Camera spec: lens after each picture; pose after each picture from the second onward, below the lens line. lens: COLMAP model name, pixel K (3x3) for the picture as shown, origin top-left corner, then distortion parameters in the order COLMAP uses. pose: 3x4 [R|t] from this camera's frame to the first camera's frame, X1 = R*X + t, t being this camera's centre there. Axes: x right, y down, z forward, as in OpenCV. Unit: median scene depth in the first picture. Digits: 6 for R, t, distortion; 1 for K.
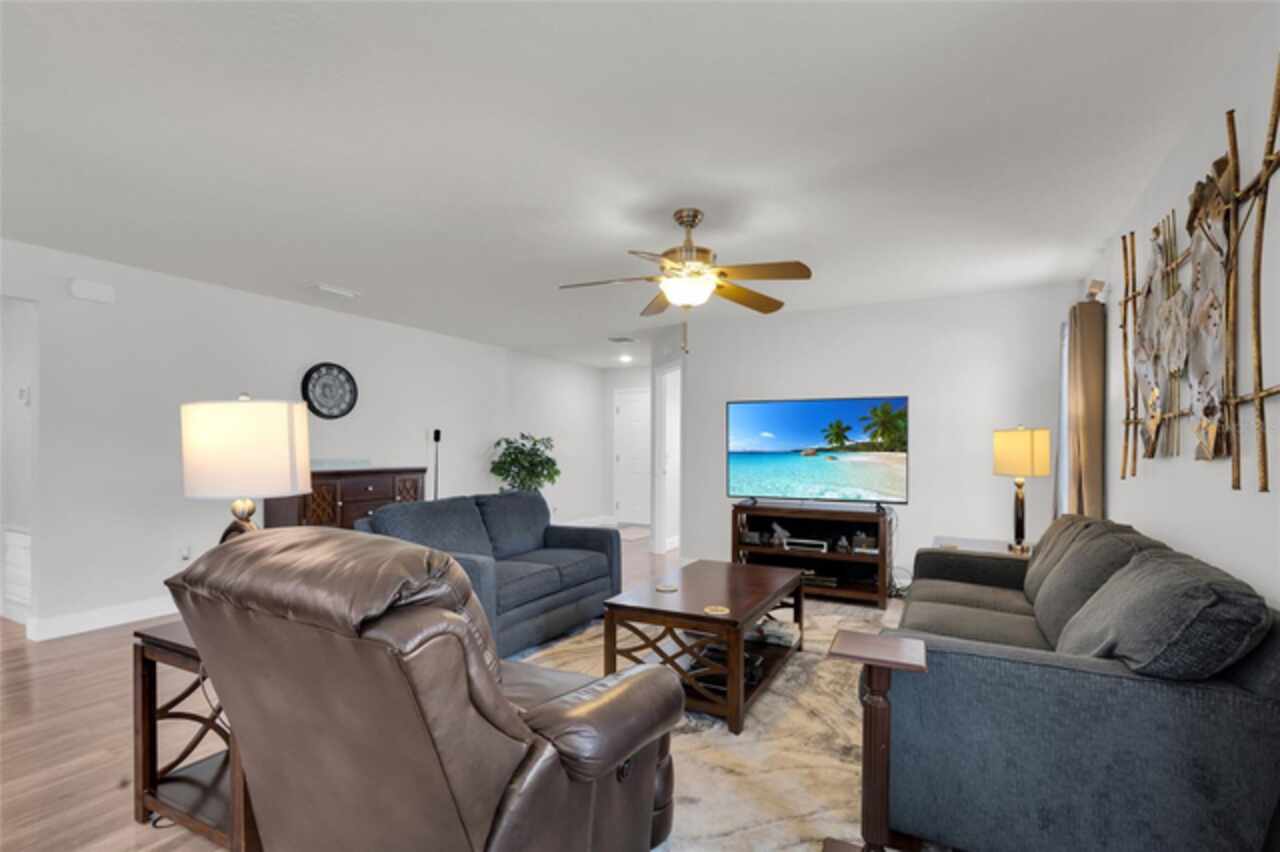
lens RADIAL K [[579.9, 0, 632.6], [0, 579.9, 444.0], [0, 0, 1]] dist [0.000728, 0.000452]
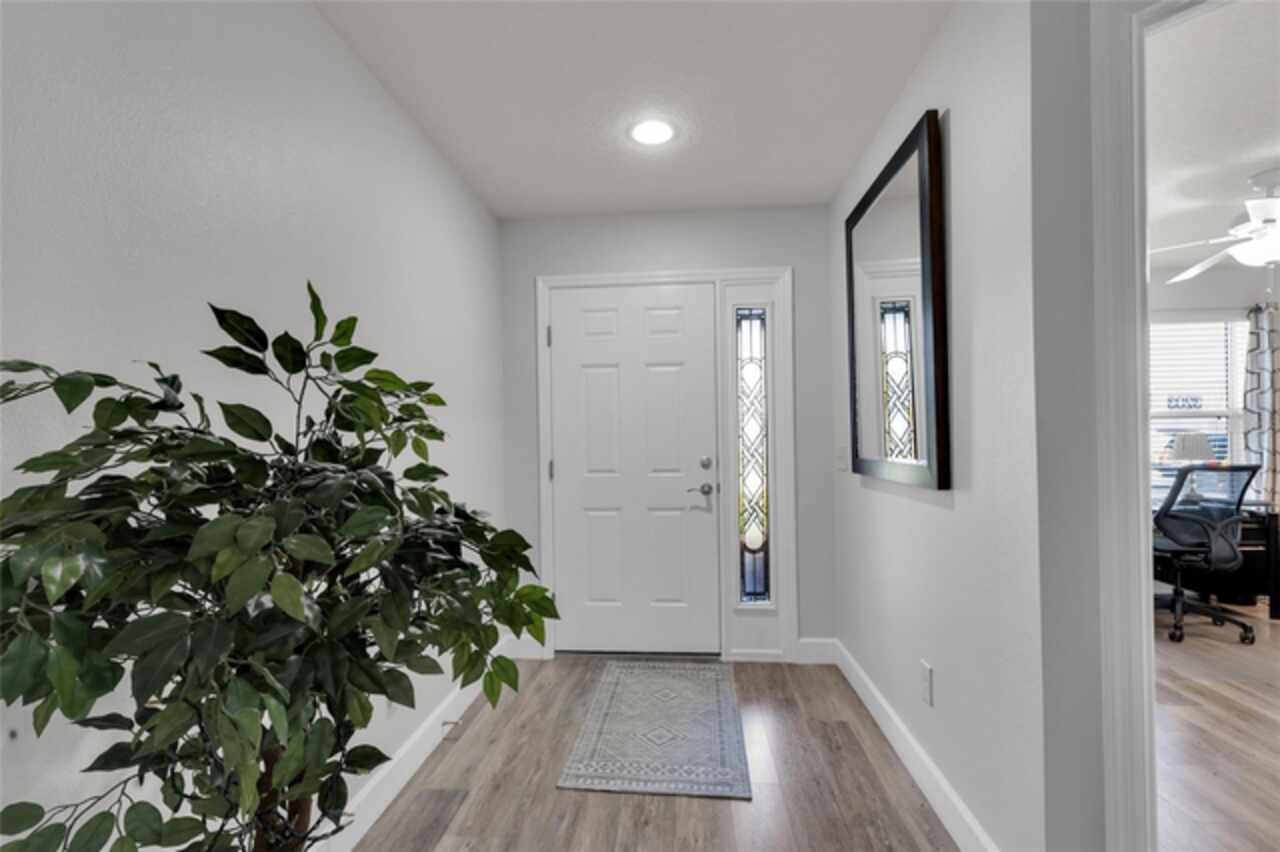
lens RADIAL K [[579.9, 0, 632.6], [0, 579.9, 444.0], [0, 0, 1]] dist [0.000728, 0.000452]
pose [[0.909649, -0.014236, 0.415134, -0.169474], [0.009140, 0.999857, 0.014262, 0.005846], [-0.415278, -0.009179, 0.909648, 0.877913]]
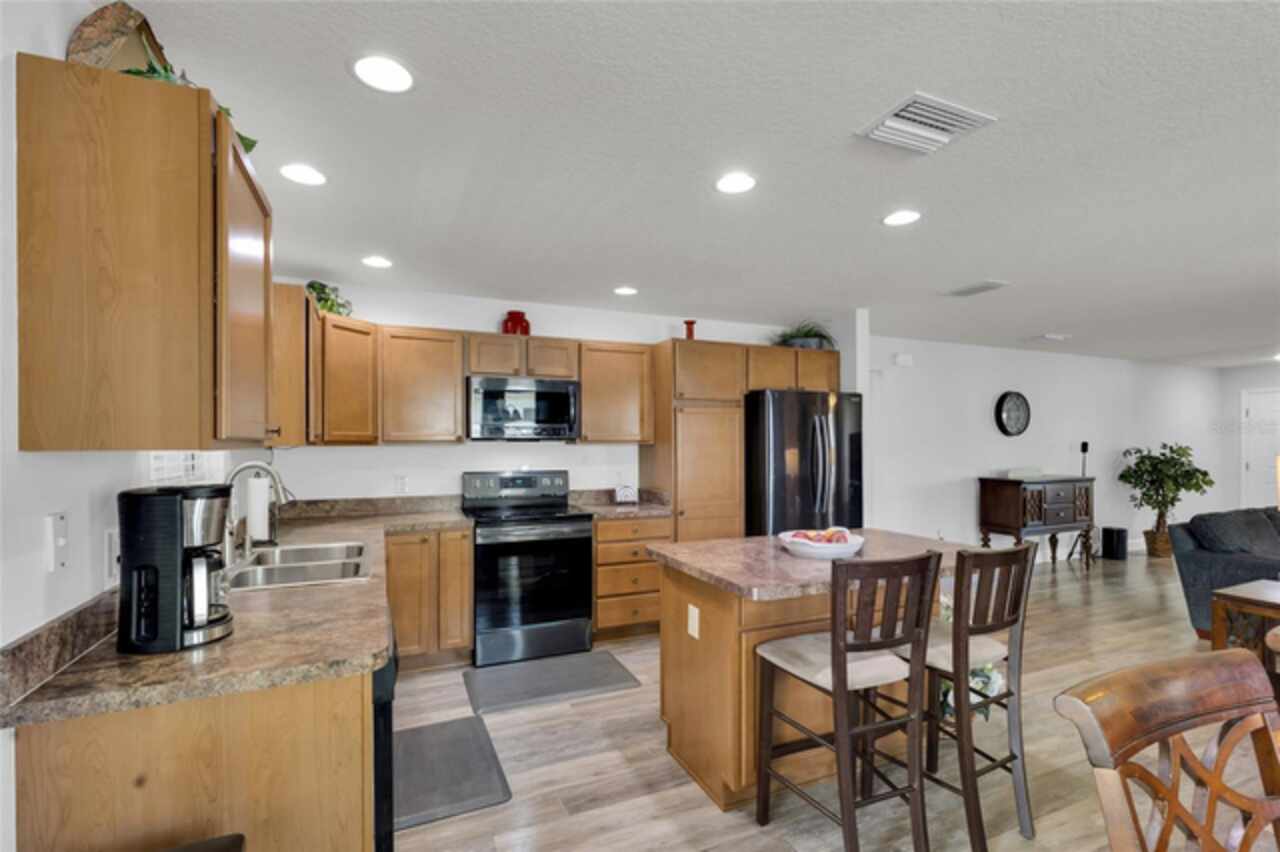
lens RADIAL K [[579.9, 0, 632.6], [0, 579.9, 444.0], [0, 0, 1]] dist [0.000728, 0.000452]
pose [[0.798654, -0.002695, -0.601784, -0.323730], [0.008840, 0.999935, 0.007254, -0.032783], [0.601725, -0.011113, 0.798626, -0.371604]]
